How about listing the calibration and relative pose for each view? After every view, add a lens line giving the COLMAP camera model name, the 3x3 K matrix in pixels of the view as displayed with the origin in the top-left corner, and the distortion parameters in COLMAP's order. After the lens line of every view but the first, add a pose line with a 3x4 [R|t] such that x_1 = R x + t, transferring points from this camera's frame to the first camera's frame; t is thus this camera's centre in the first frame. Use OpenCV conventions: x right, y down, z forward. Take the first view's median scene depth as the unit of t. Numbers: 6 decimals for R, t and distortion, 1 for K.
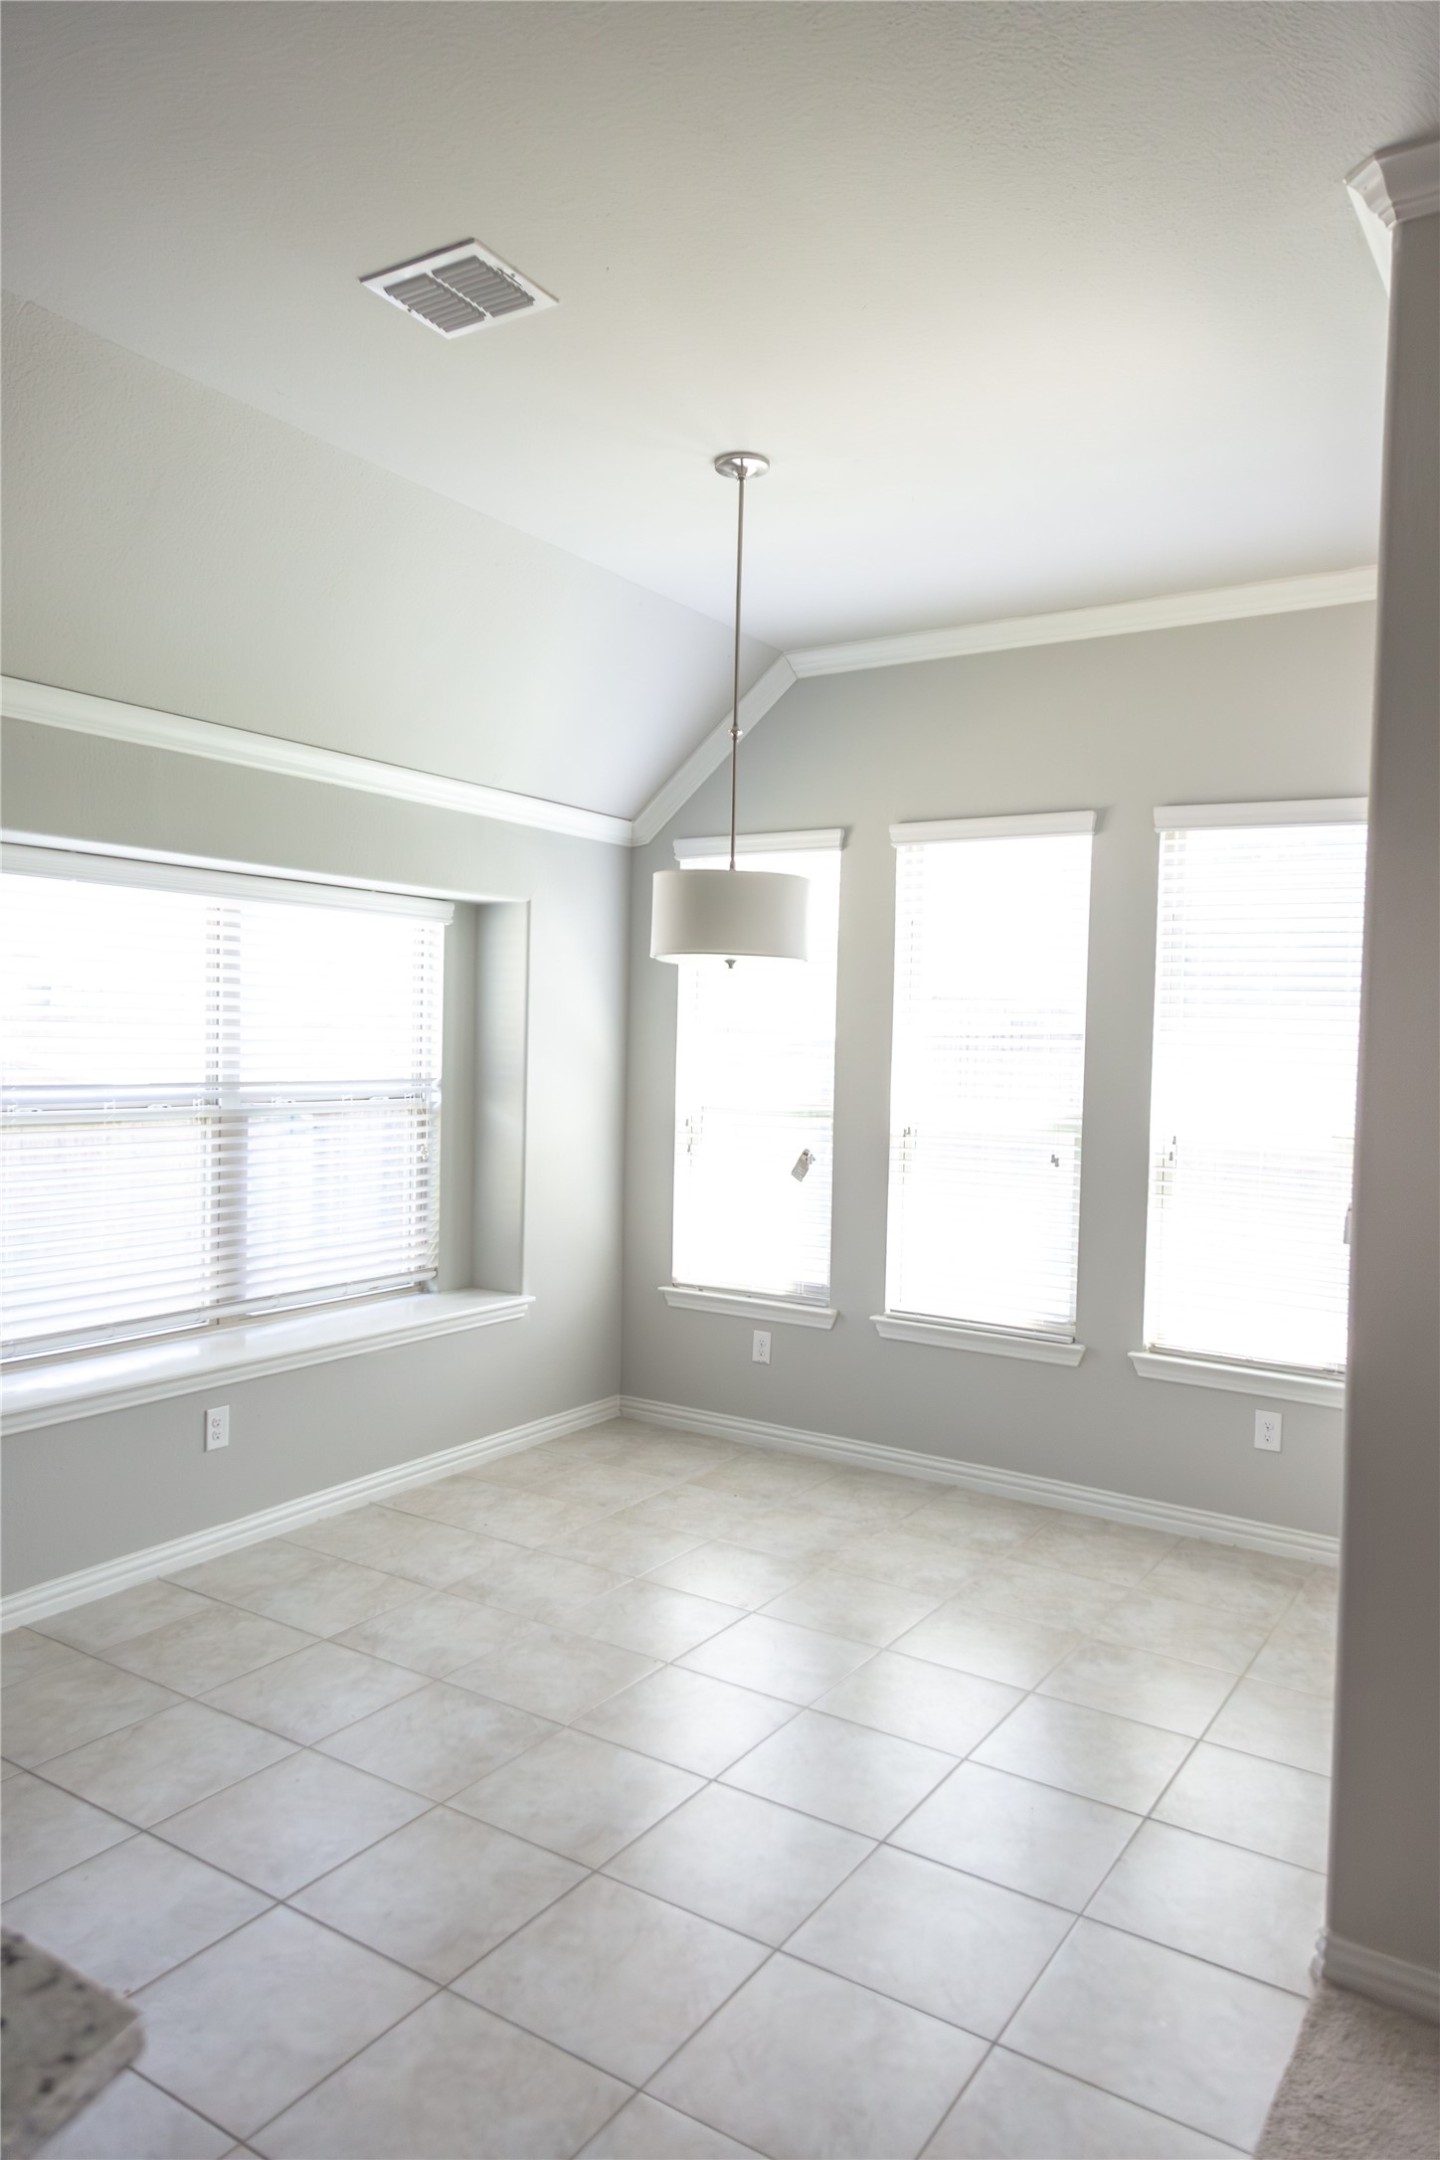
lens RADIAL K [[1432.0, 0, 715.0], [0, 1432.0, 1086.4], [0, 0, 1]] dist [0.015126, 0.001933]
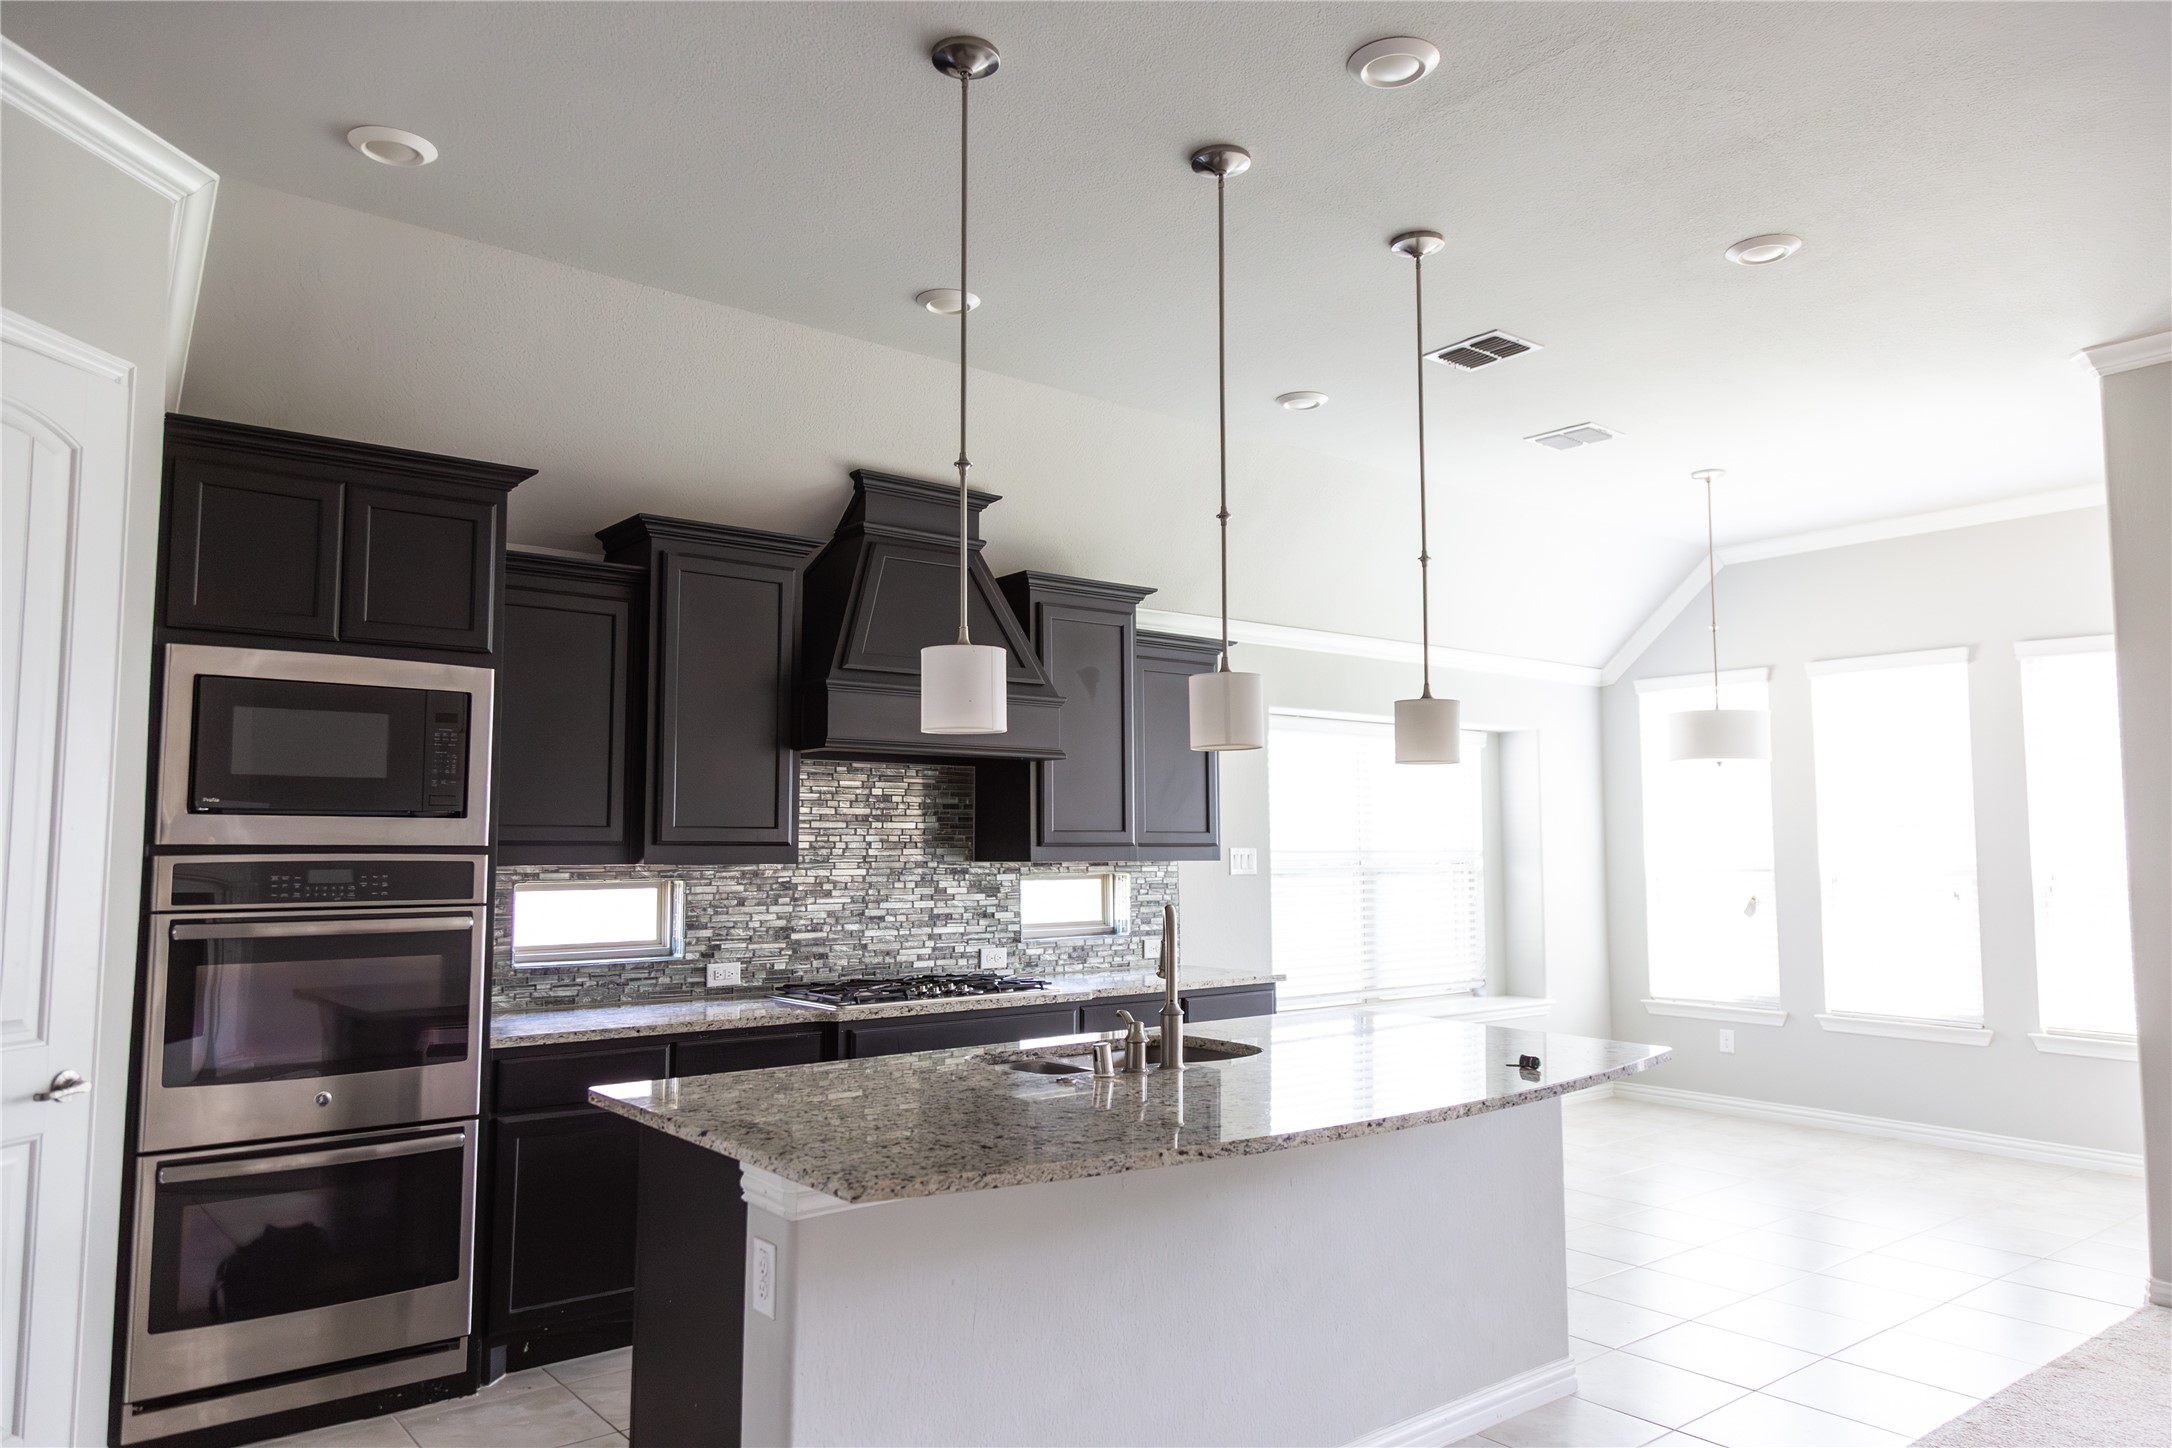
lens RADIAL K [[1443.3, 0, 1085.3], [0, 1443.3, 732.3], [0, 0, 1]] dist [0.009656, 0.007577]
pose [[0.950694, -0.048893, -0.306252, -0.122928], [0.012026, 0.992564, -0.121131, 0.052239], [0.309897, 0.111475, 0.944212, -0.584432]]
